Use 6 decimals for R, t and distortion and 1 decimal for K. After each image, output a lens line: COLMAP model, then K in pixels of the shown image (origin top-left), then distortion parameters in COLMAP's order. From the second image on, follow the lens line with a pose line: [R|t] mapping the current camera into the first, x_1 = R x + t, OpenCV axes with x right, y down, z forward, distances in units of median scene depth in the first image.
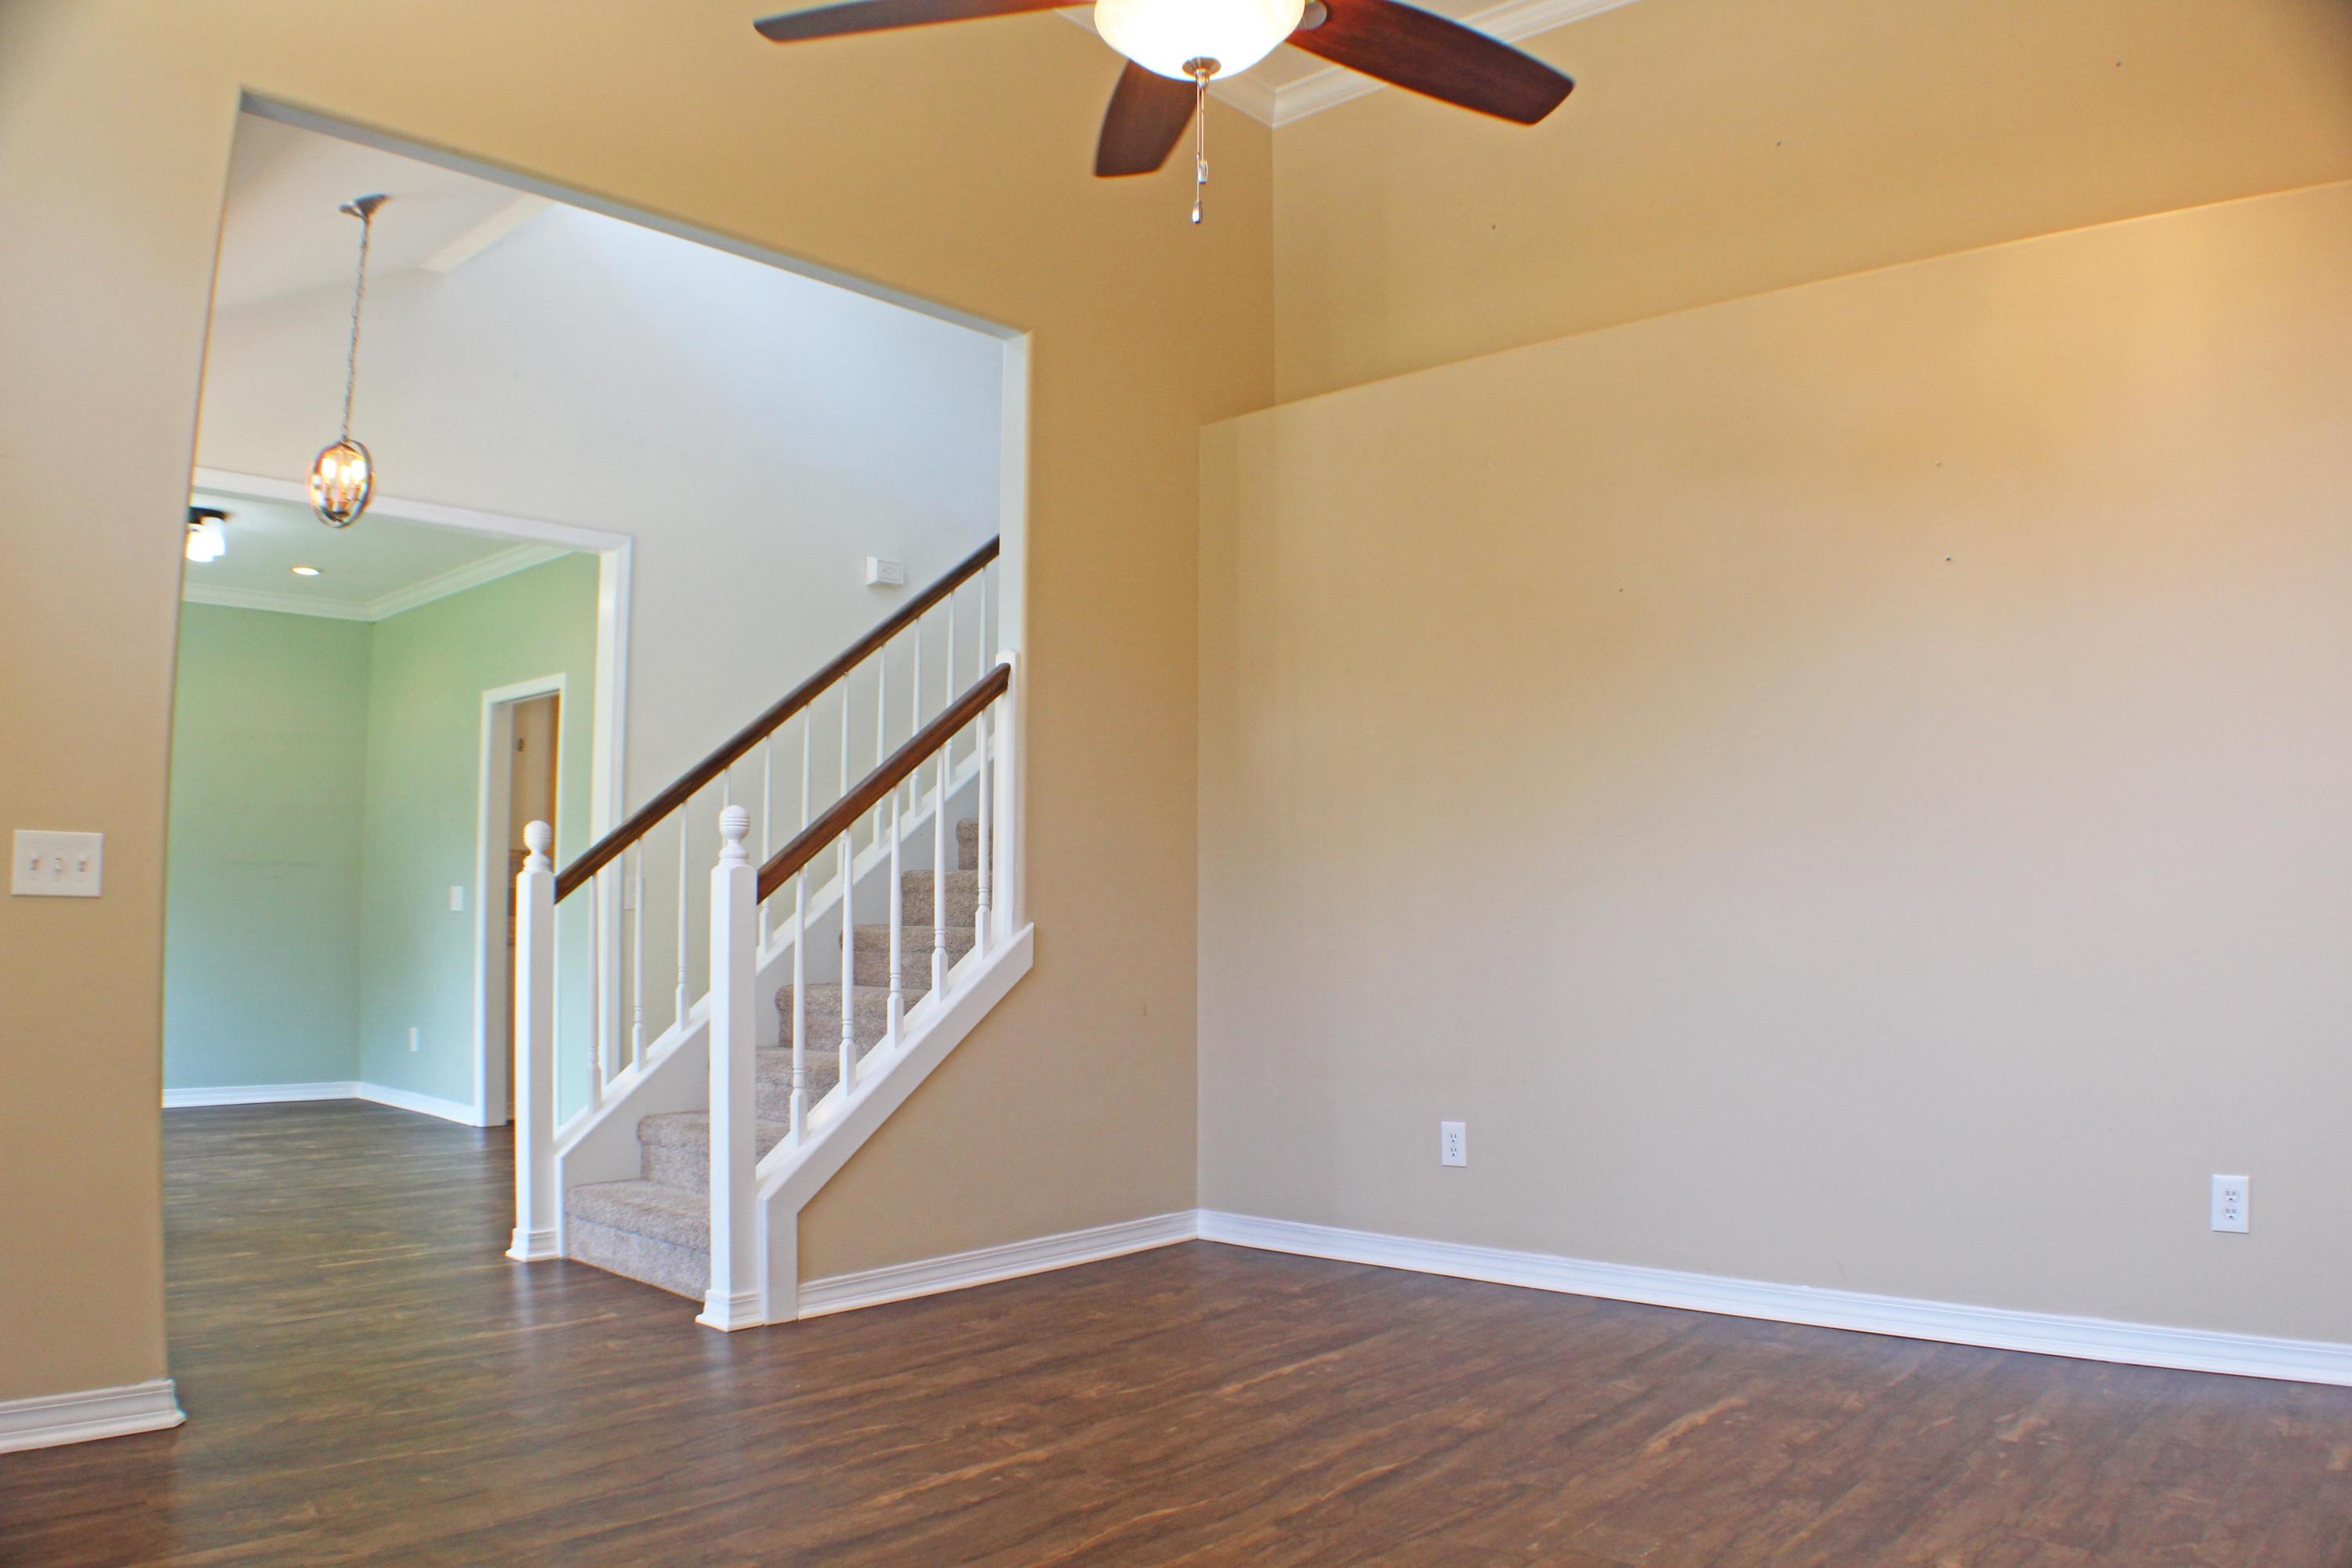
lens RADIAL K [[1730.1, 0, 1177.5], [0, 1730.1, 811.7], [0, 0, 1]] dist [-0.245072, 0.092200]
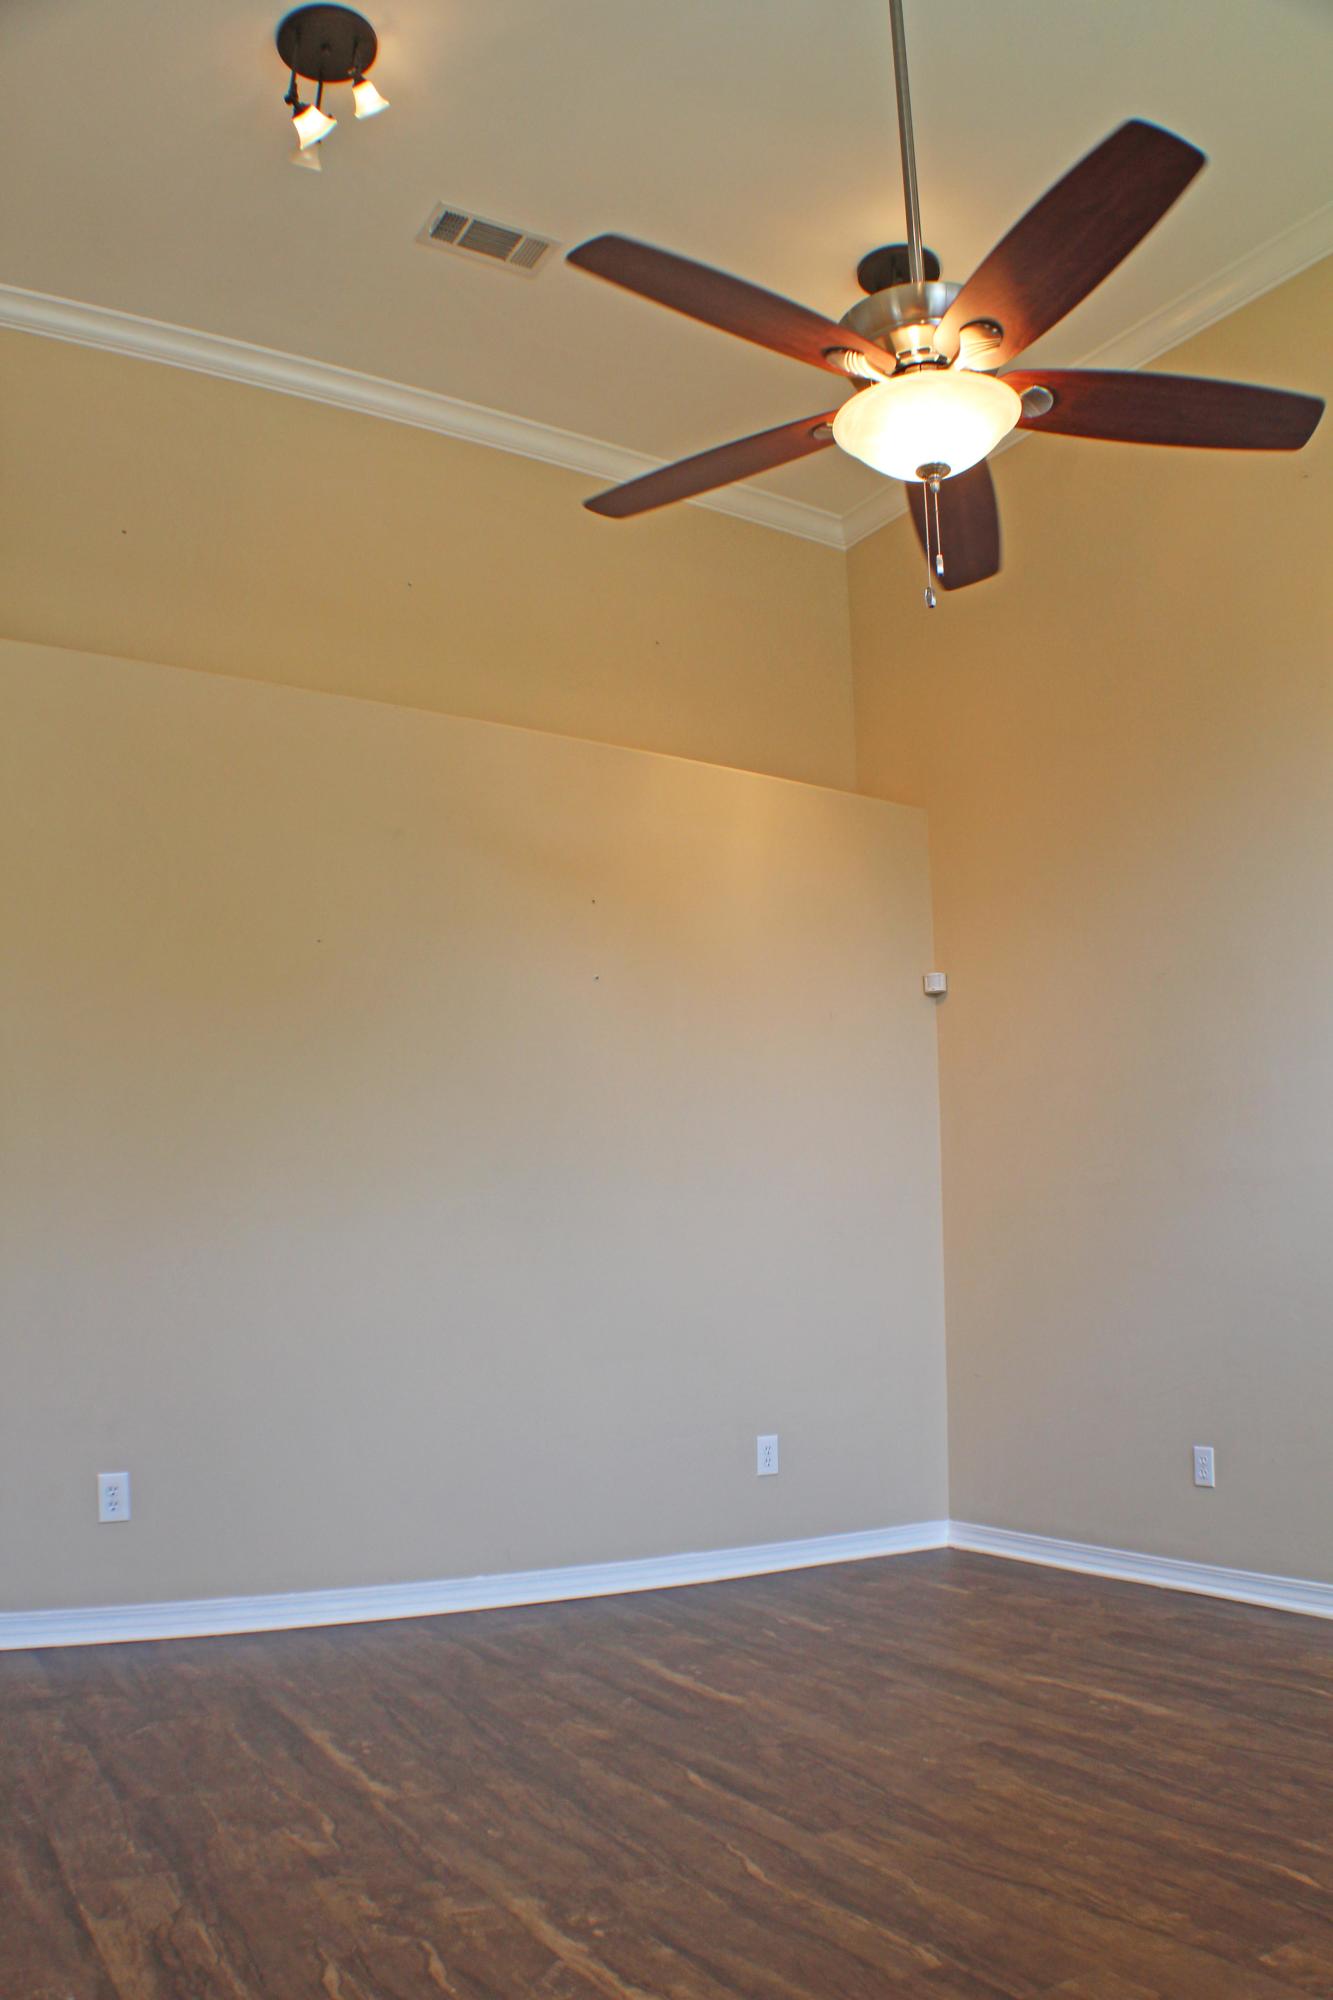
lens RADIAL K [[1457.8, 0, 666.5], [0, 1457.8, 1000.0], [0, 0, 1]] dist [-0.215465, 0.063023]
pose [[0.301855, 0.165609, 0.938859, -0.740619], [-0.046463, 0.986182, -0.159018, 0.047028], [-0.952221, 0.004378, 0.305379, 0.721540]]
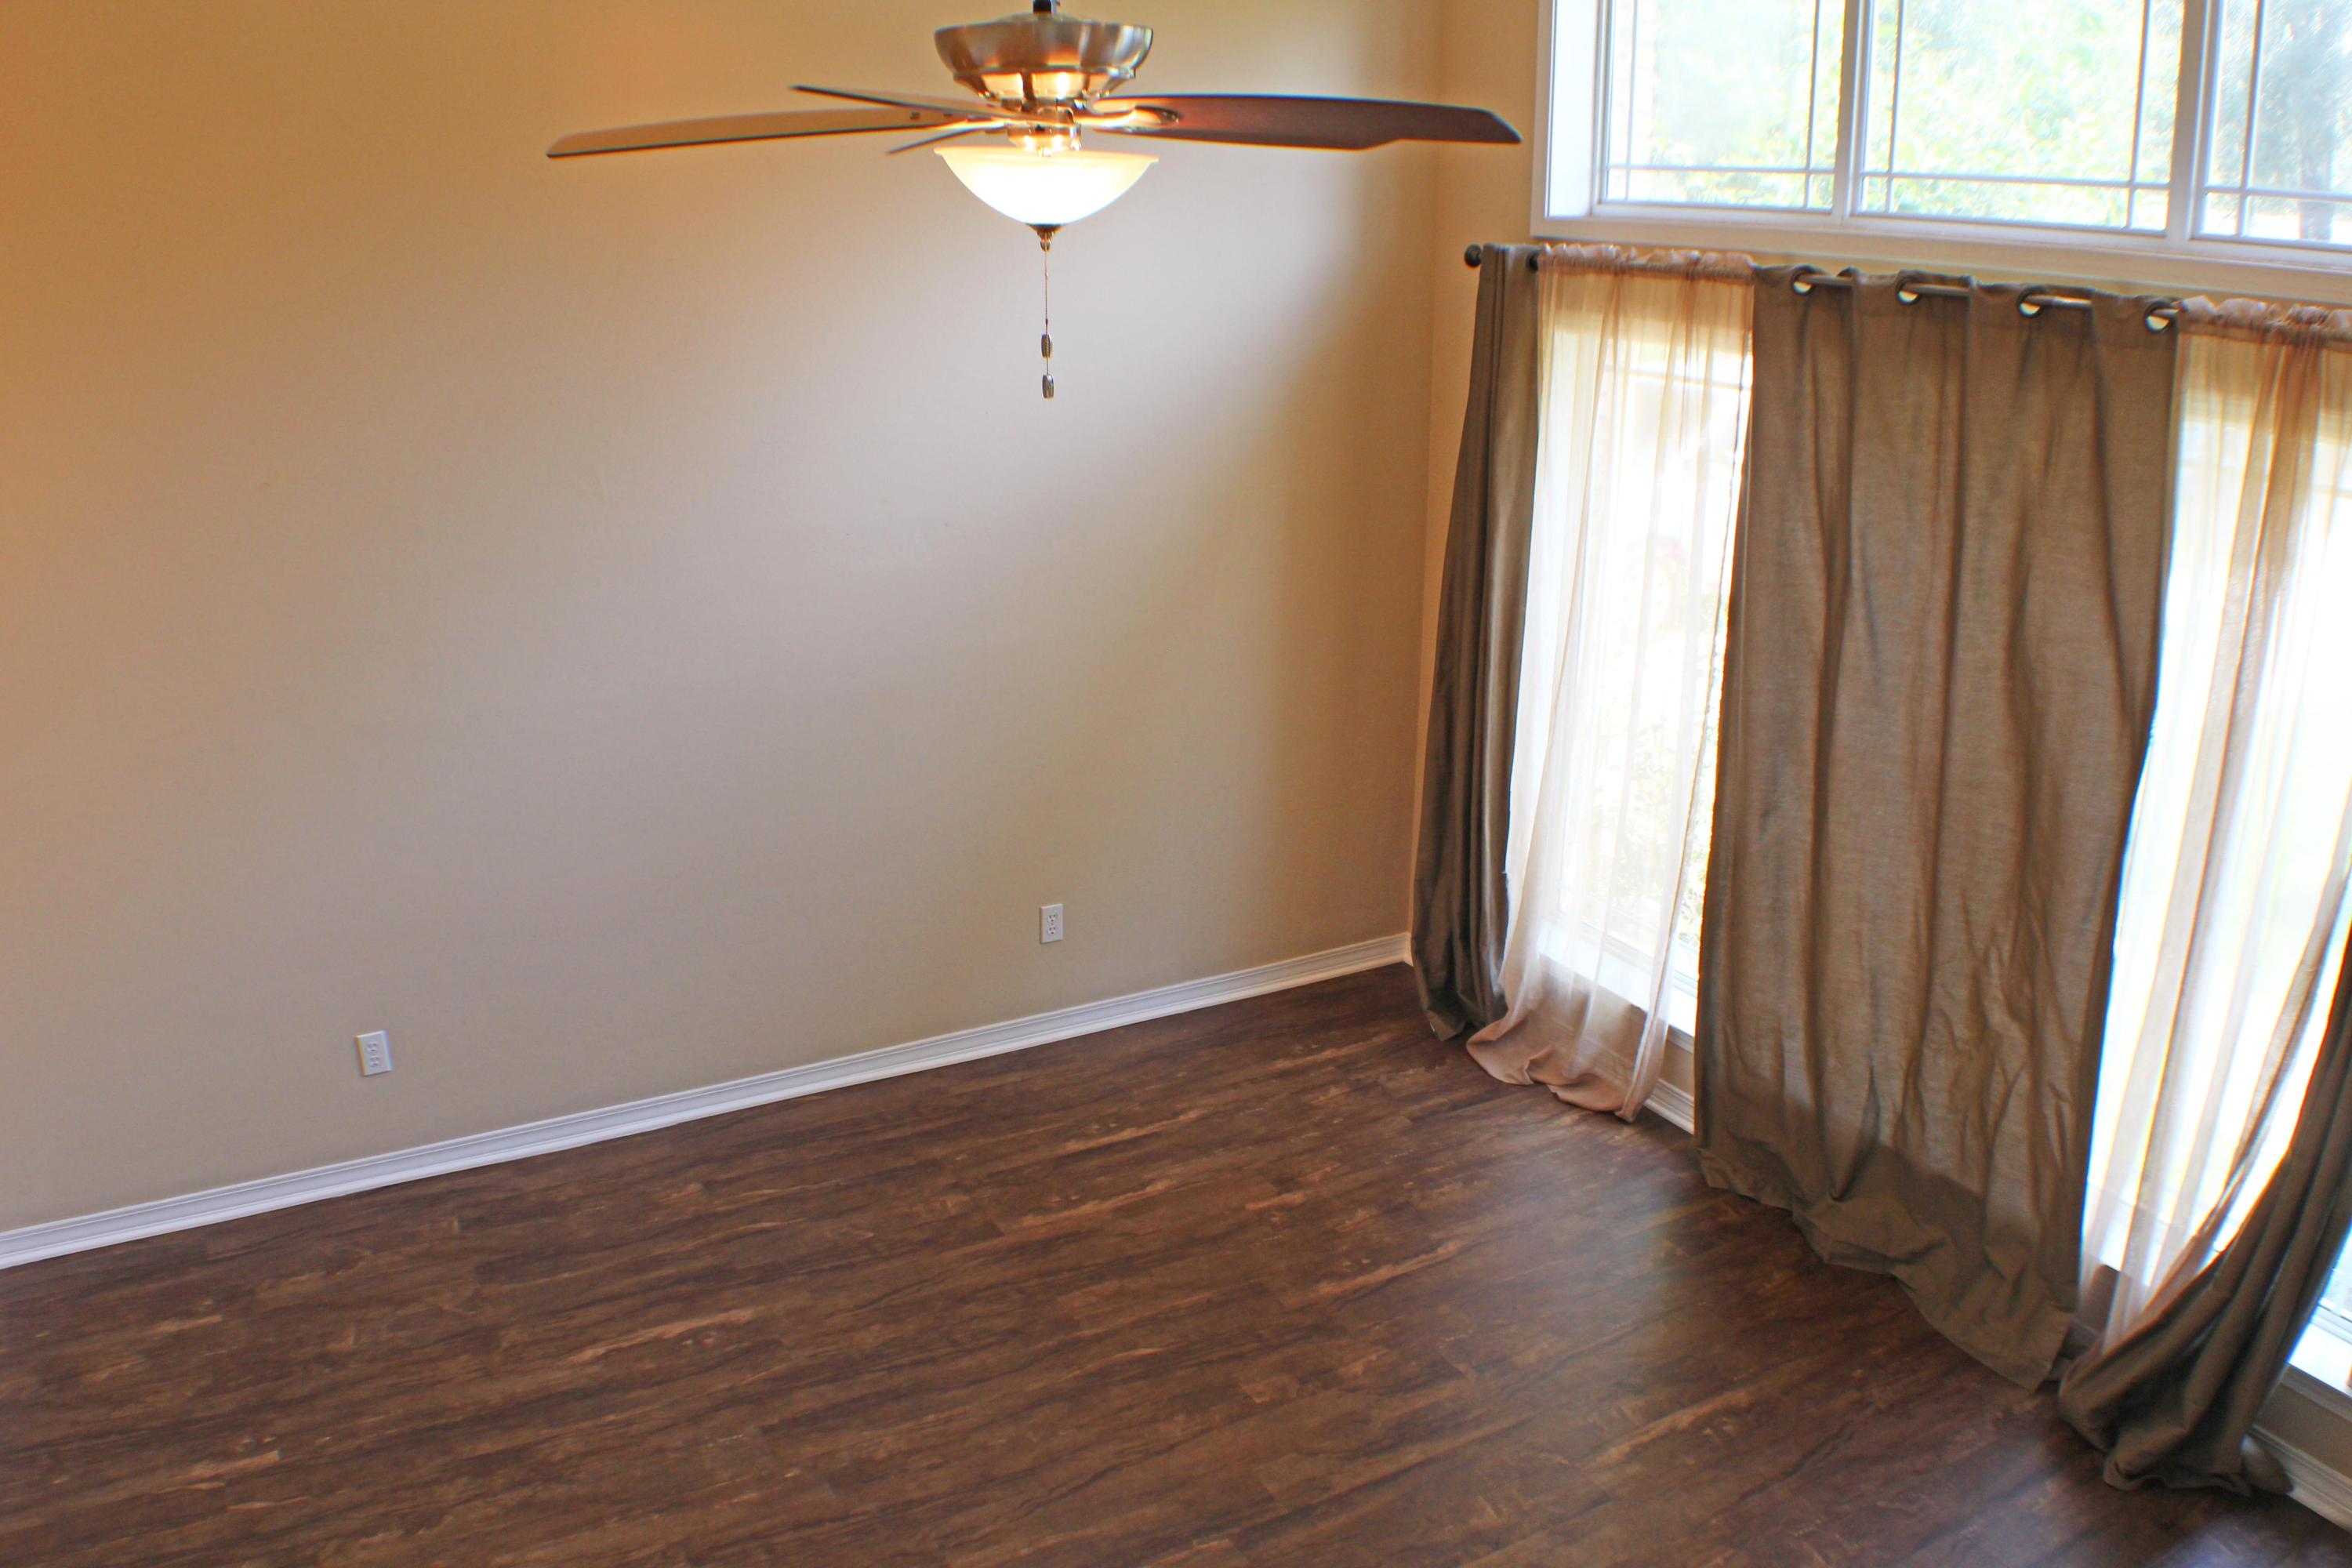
lens RADIAL K [[1811.3, 0, 1176.0], [0, 1811.3, 784.0], [0, 0, 1]] dist [-0.160432, 0.004436]
pose [[-0.938955, -0.119958, 0.322448, -0.364054], [-0.031964, 0.963607, 0.265405, -0.364875], [-0.342551, 0.238897, -0.908618, 1.661070]]
